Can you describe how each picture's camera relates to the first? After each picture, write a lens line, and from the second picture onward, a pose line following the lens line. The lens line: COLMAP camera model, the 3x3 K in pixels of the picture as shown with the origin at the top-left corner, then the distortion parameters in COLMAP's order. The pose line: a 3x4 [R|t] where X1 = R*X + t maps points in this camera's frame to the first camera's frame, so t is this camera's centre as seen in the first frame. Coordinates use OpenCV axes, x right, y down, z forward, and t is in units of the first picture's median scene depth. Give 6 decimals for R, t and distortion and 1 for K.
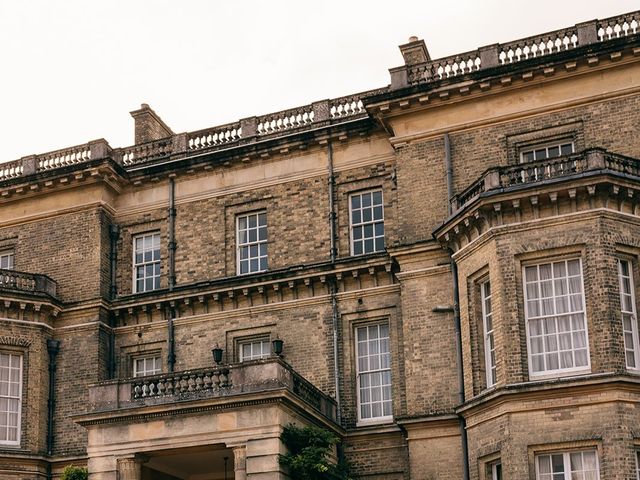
lens RADIAL K [[921.5, 0, 320.6], [0, 921.5, 478.6], [0, 0, 1]] dist [0.003727, 0.014525]
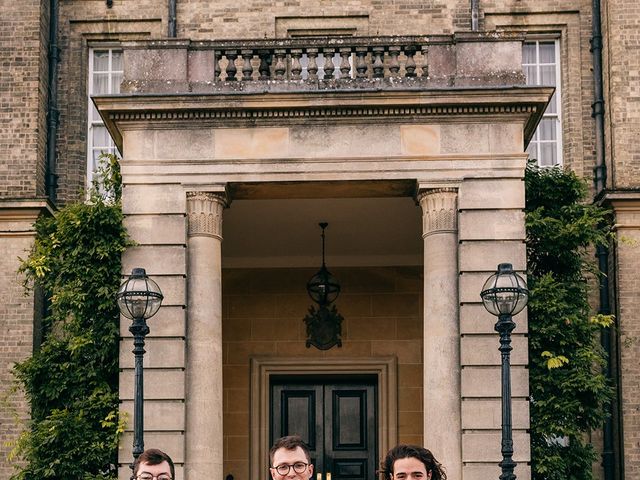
lens RADIAL K [[1064.5, 0, 284.9], [0, 1064.5, 454.0], [0, 0, 1]] dist [-0.000360, -0.006955]
pose [[0.955156, 0.052717, 0.291373, -0.292010], [-0.078621, 0.993855, 0.077913, 0.065221], [-0.285475, -0.097327, 0.953431, 0.345033]]
